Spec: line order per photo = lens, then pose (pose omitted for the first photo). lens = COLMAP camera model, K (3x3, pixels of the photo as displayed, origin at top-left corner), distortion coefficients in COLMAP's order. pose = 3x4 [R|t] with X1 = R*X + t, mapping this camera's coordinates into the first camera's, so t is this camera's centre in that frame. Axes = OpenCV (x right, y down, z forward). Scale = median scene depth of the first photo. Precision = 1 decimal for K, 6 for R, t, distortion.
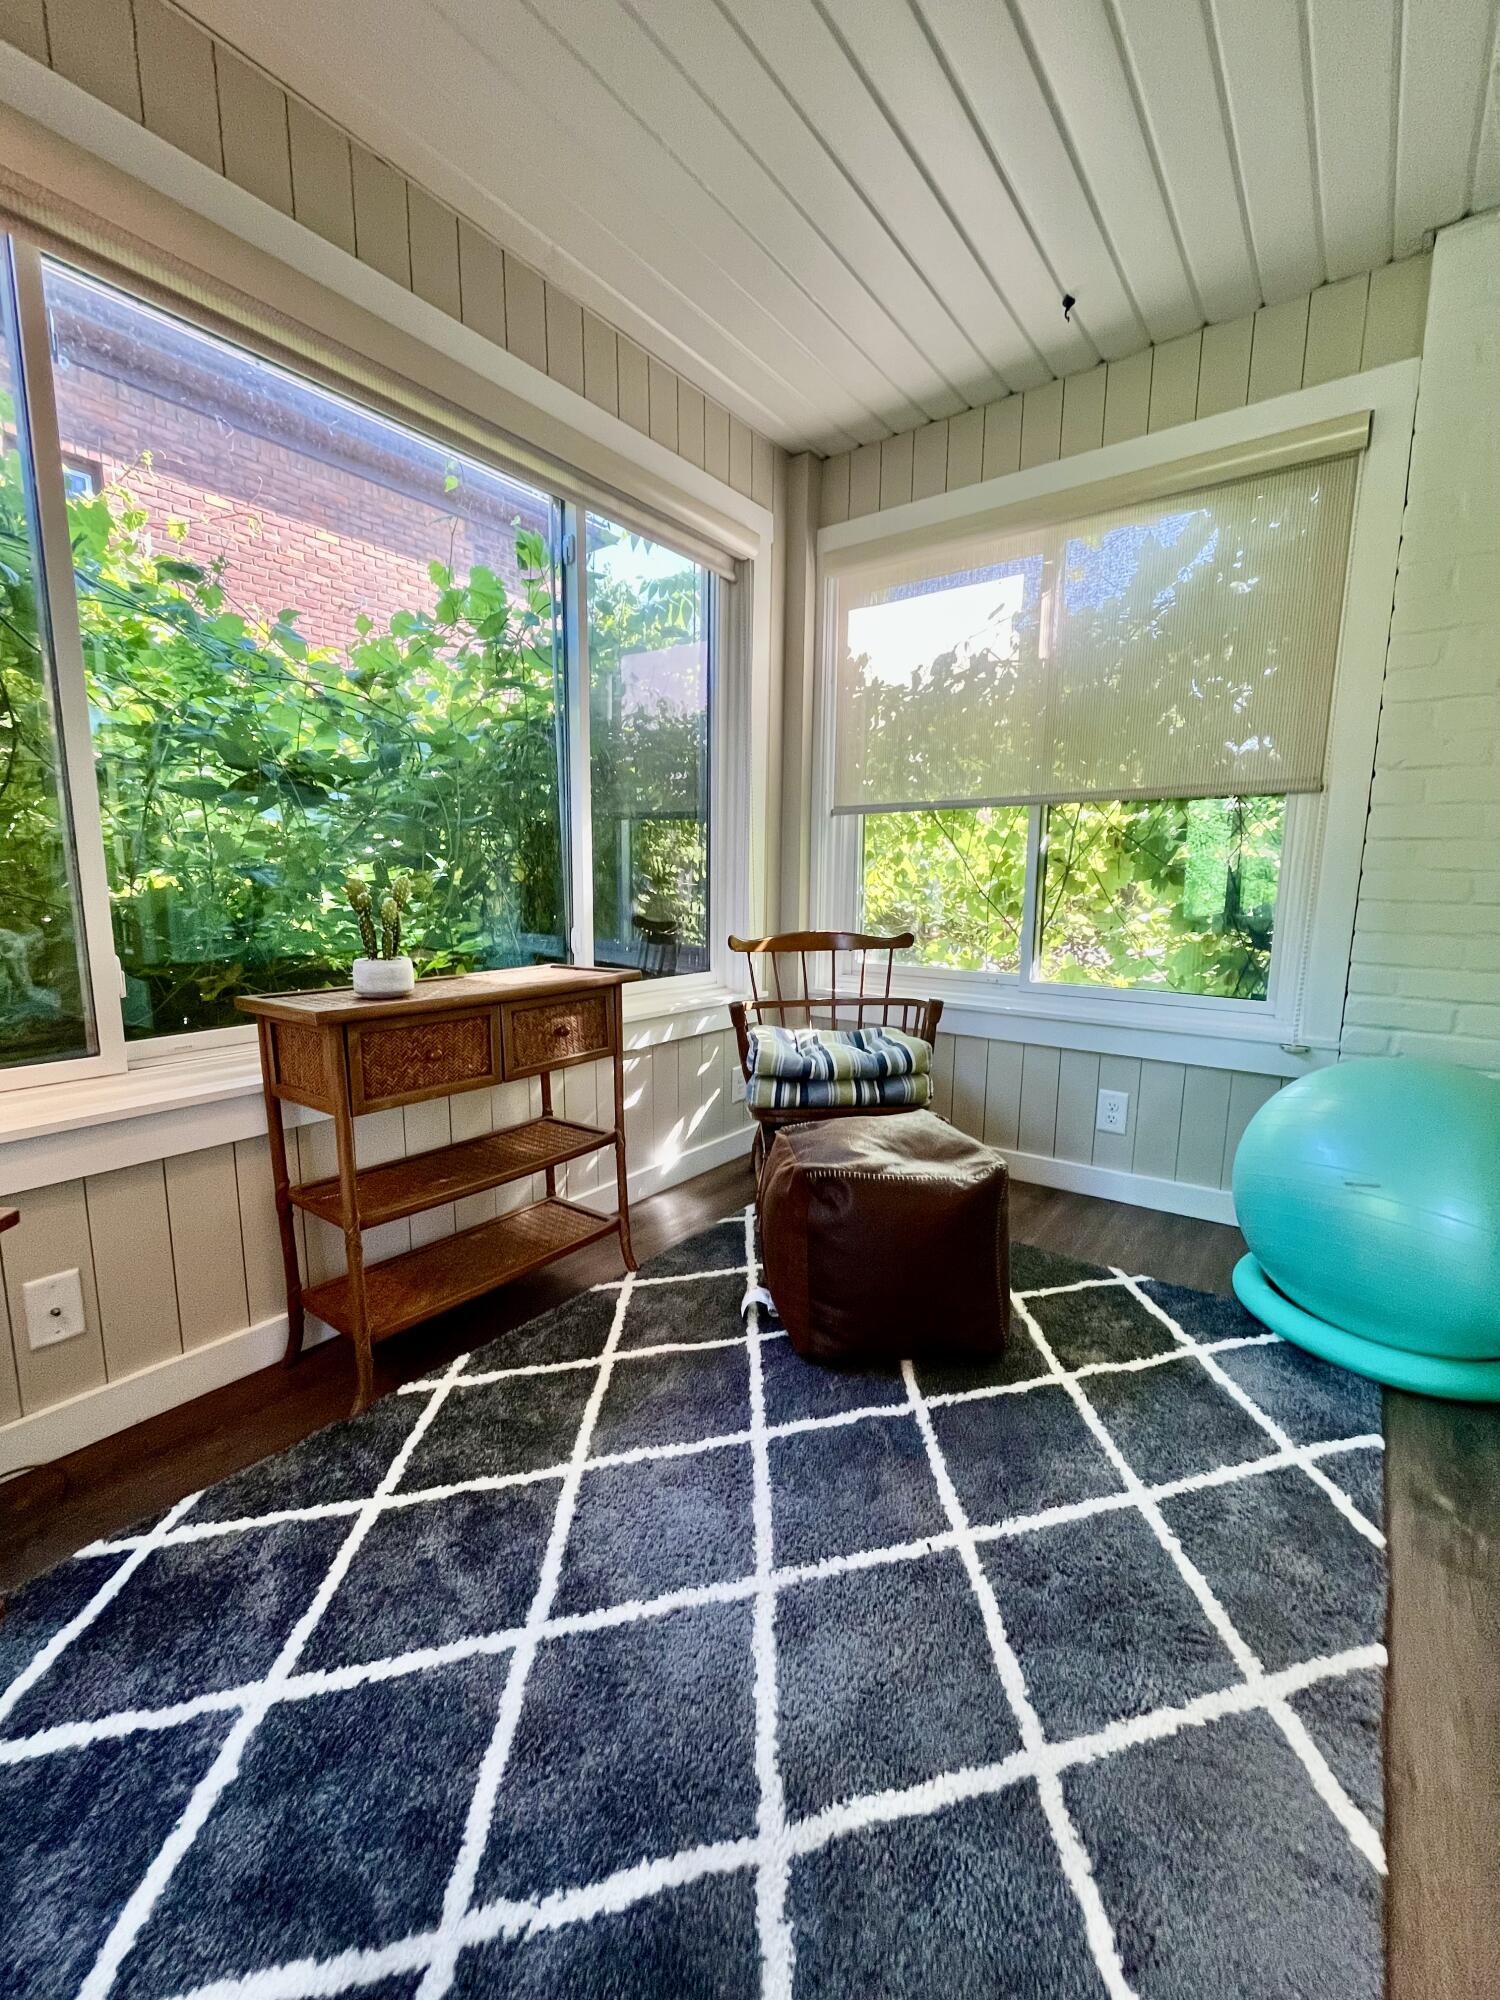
lens RADIAL K [[807.4, 0, 739.9], [0, 807.4, 997.6], [0, 0, 1]] dist [-0.002912, -0.000309]
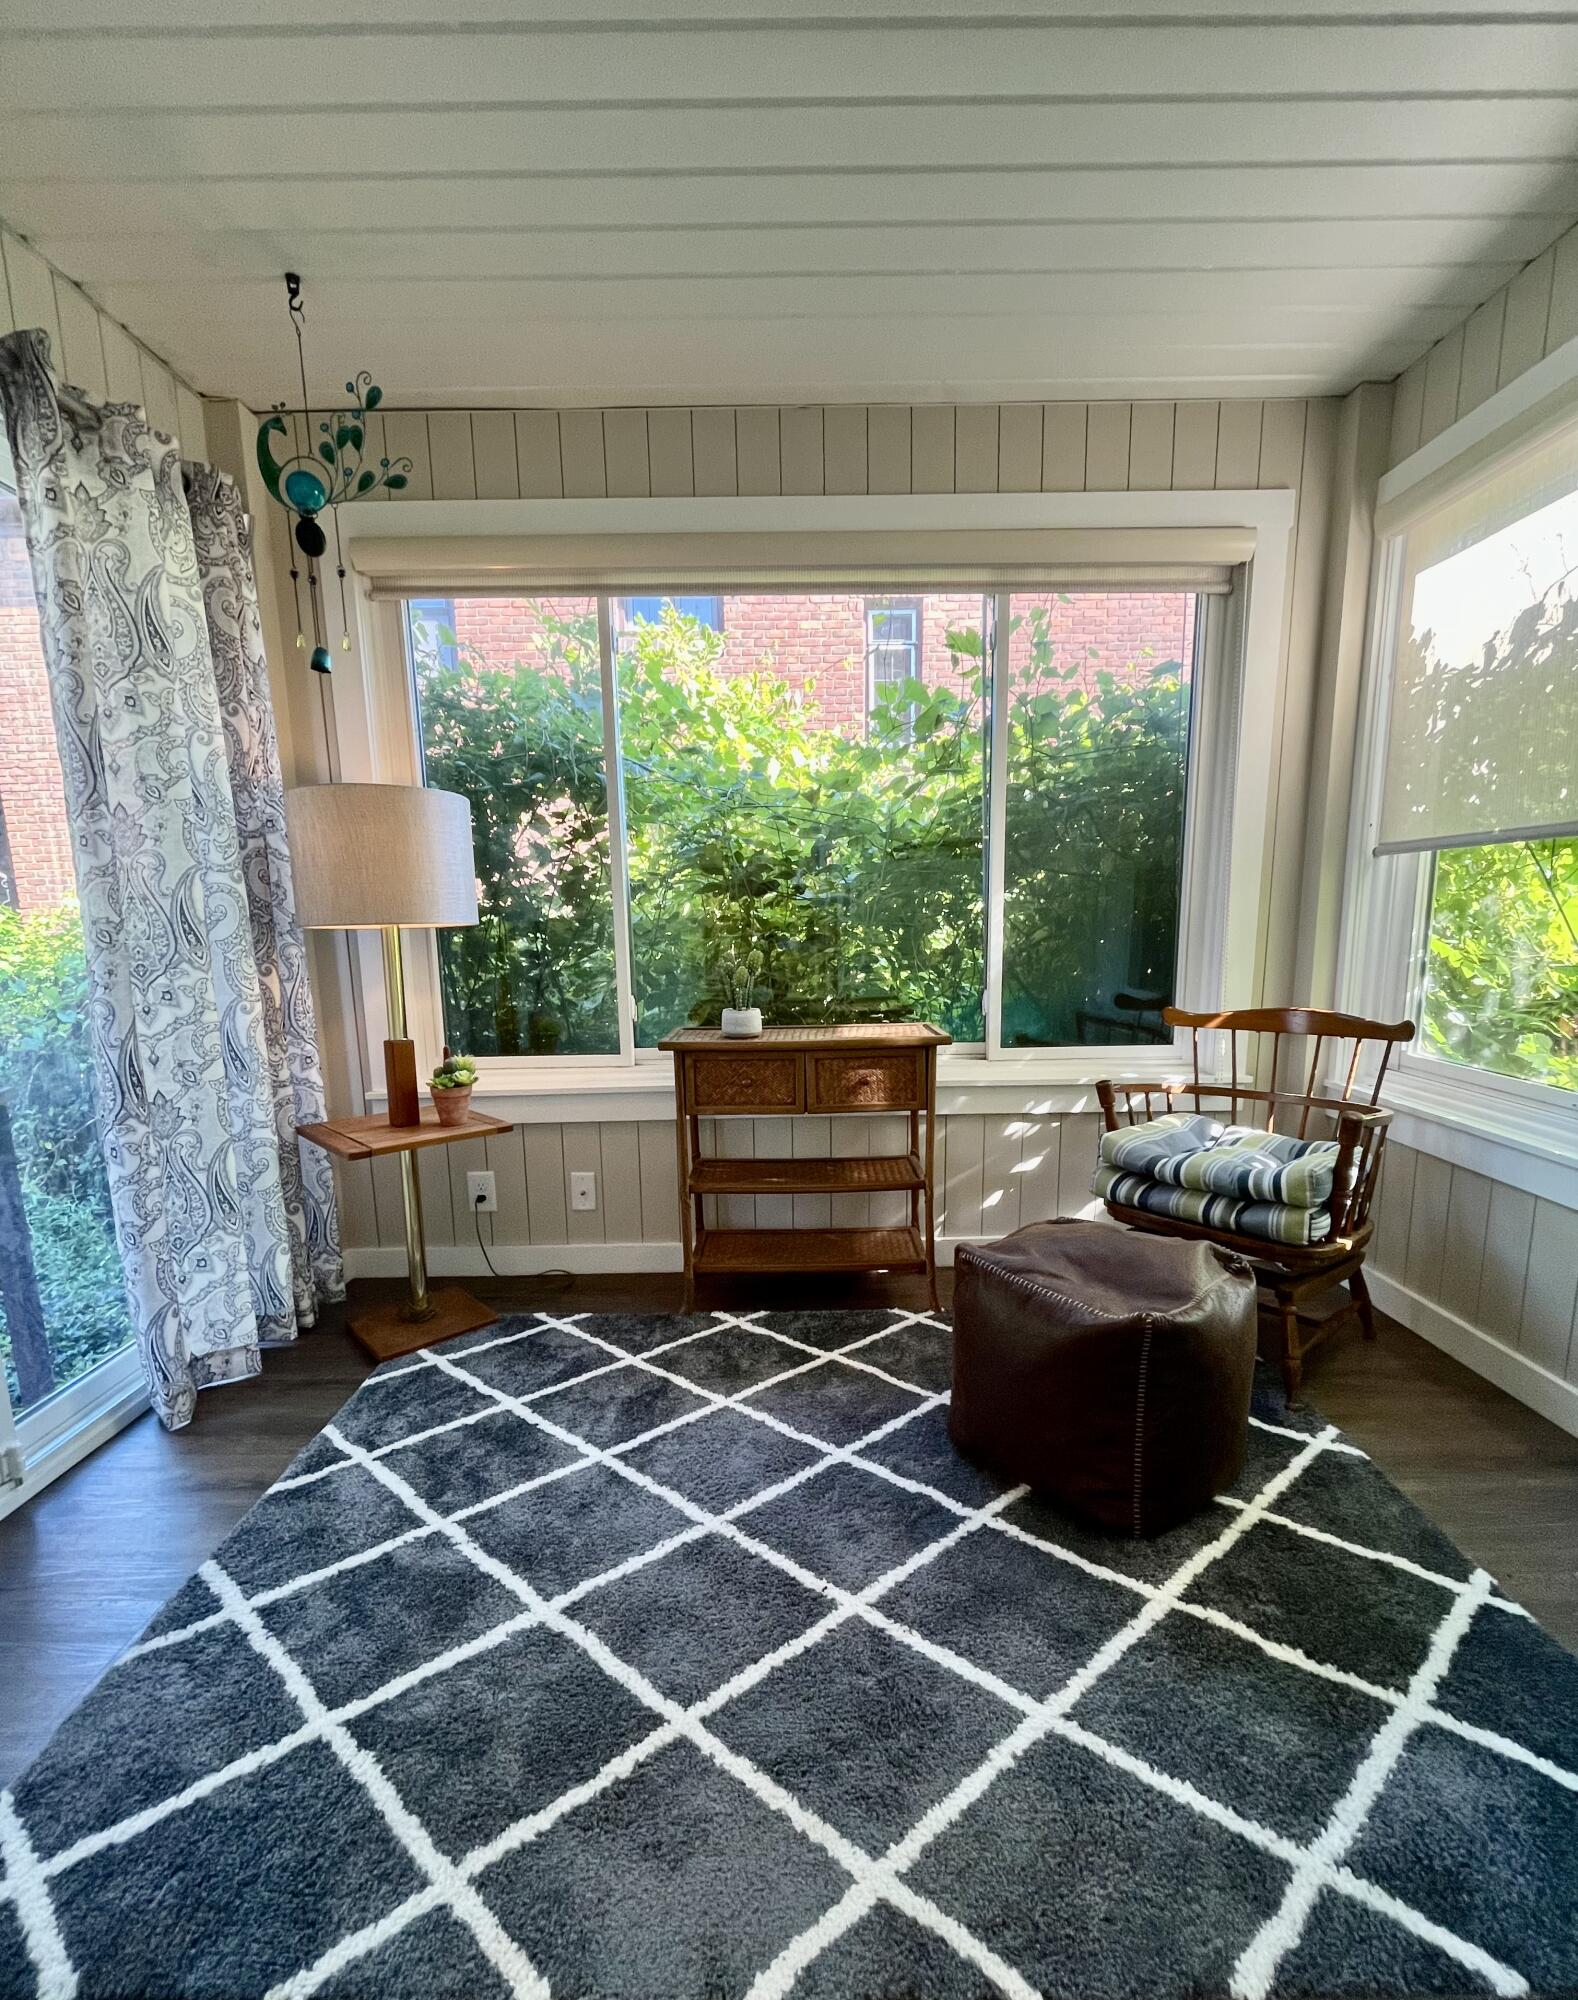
lens RADIAL K [[842.2, 0, 794.2], [0, 842.2, 1046.4], [0, 0, 1]] dist [0.000901, -0.000955]
pose [[0.606320, 0.108954, -0.787722, 0.802749], [-0.095635, 0.993371, 0.063787, -0.091183], [0.789449, 0.036659, 0.612720, 0.189232]]
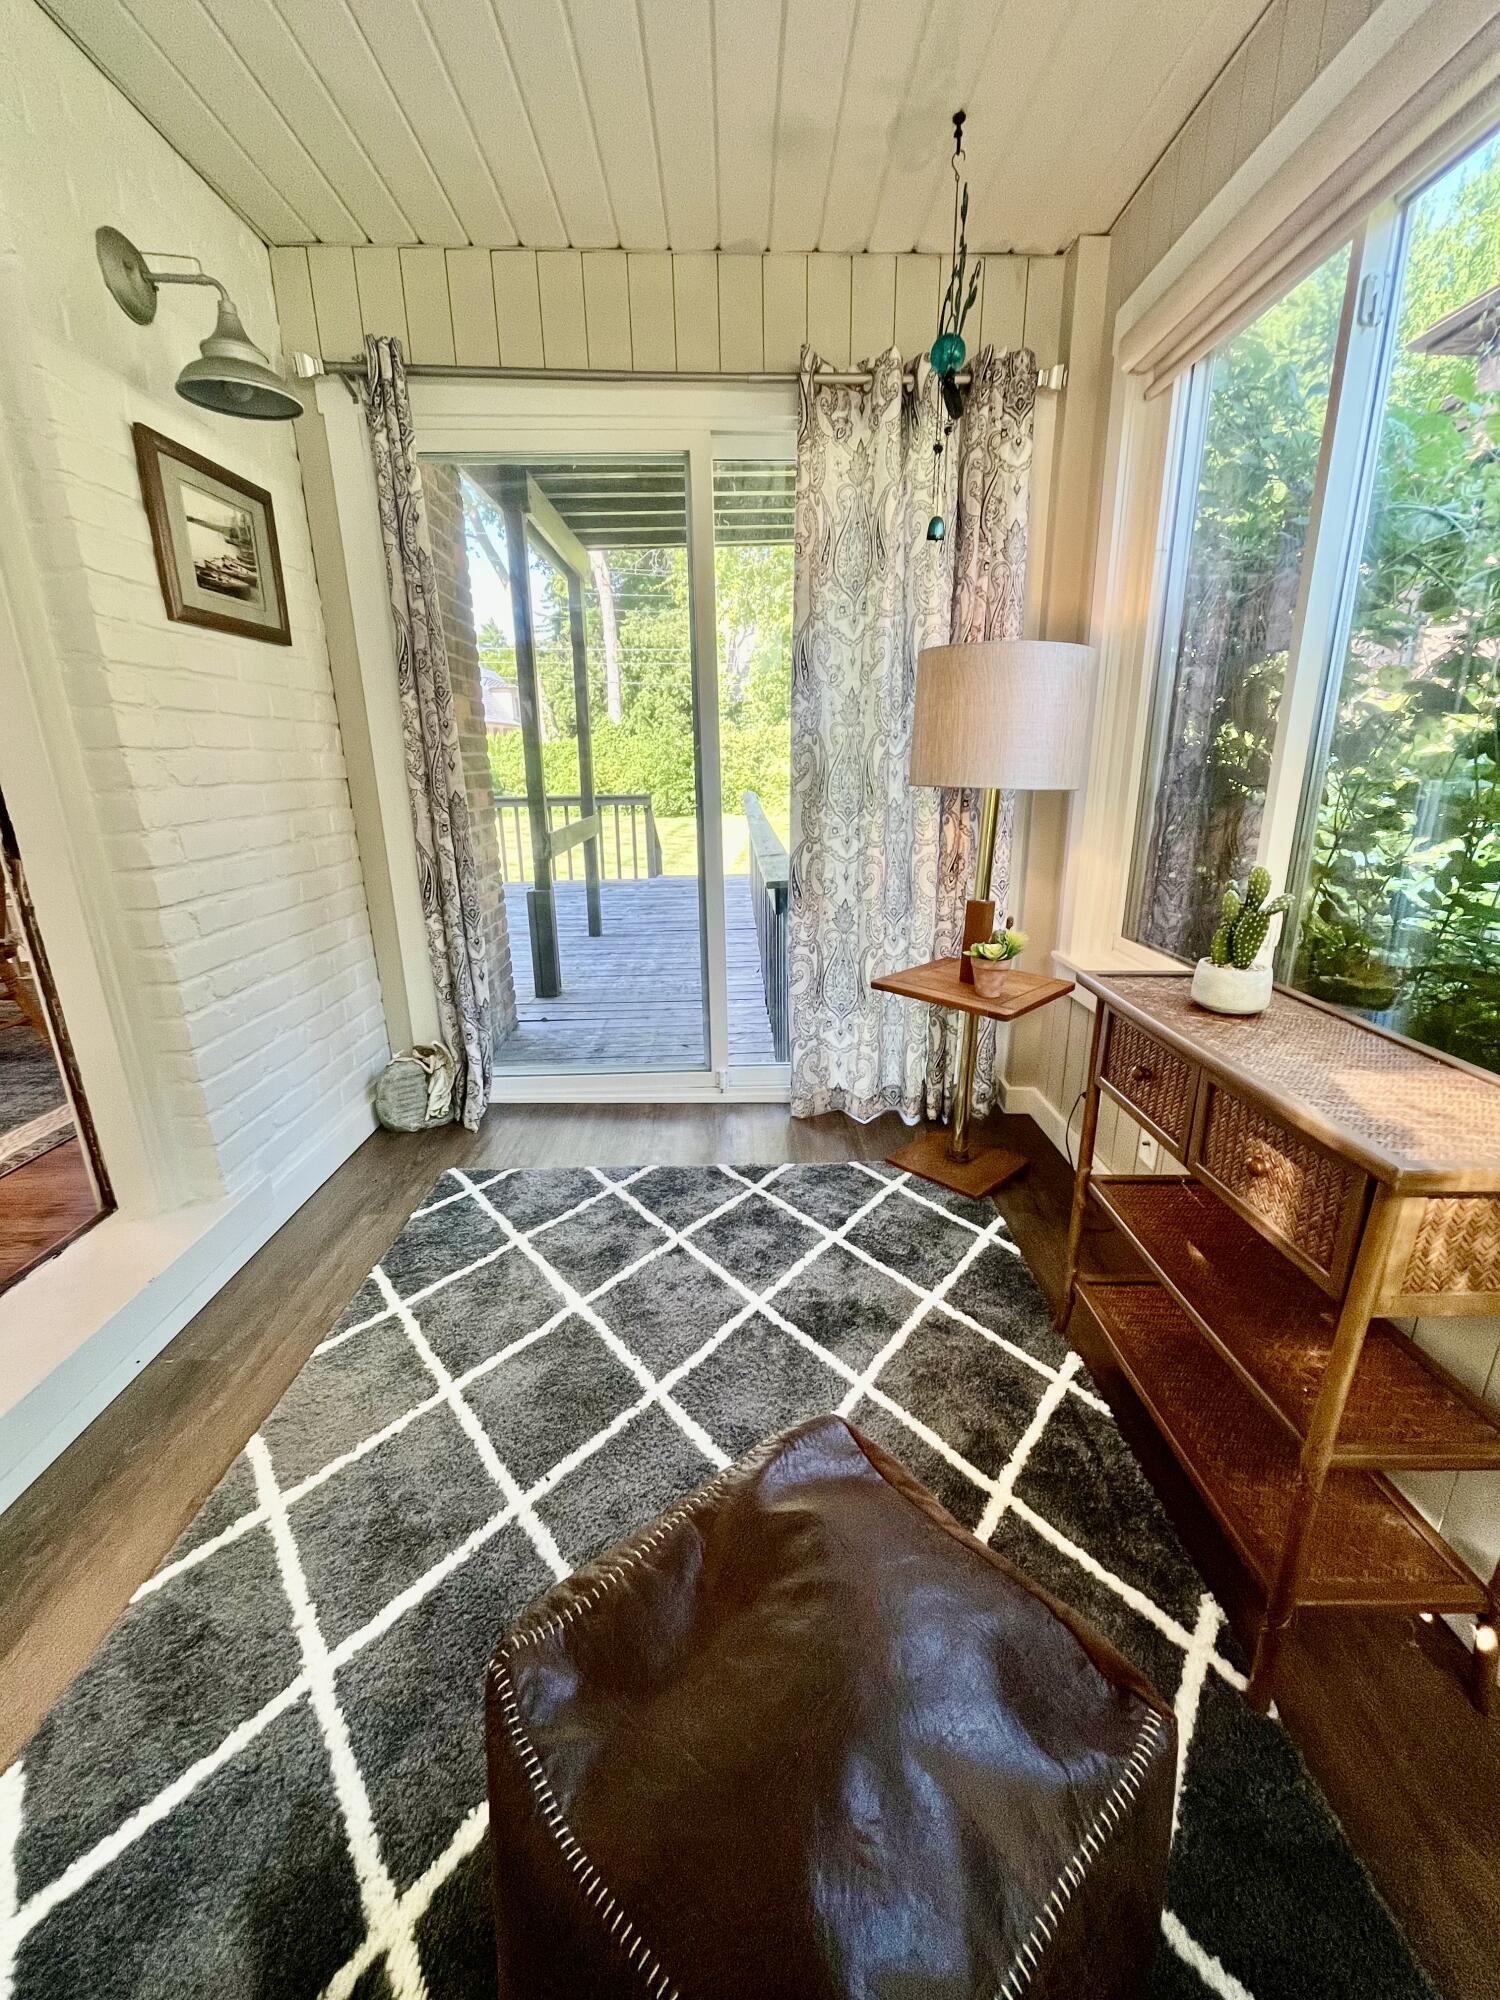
lens RADIAL K [[807.4, 0, 741.7], [0, 807.4, 985.5], [0, 0, 1]] dist [-0.002912, -0.000309]
pose [[-0.785002, 0.166858, -0.596599, 0.445362], [-0.087856, 0.923324, 0.373838, -0.291297], [0.613232, 0.345879, -0.710151, 1.333874]]
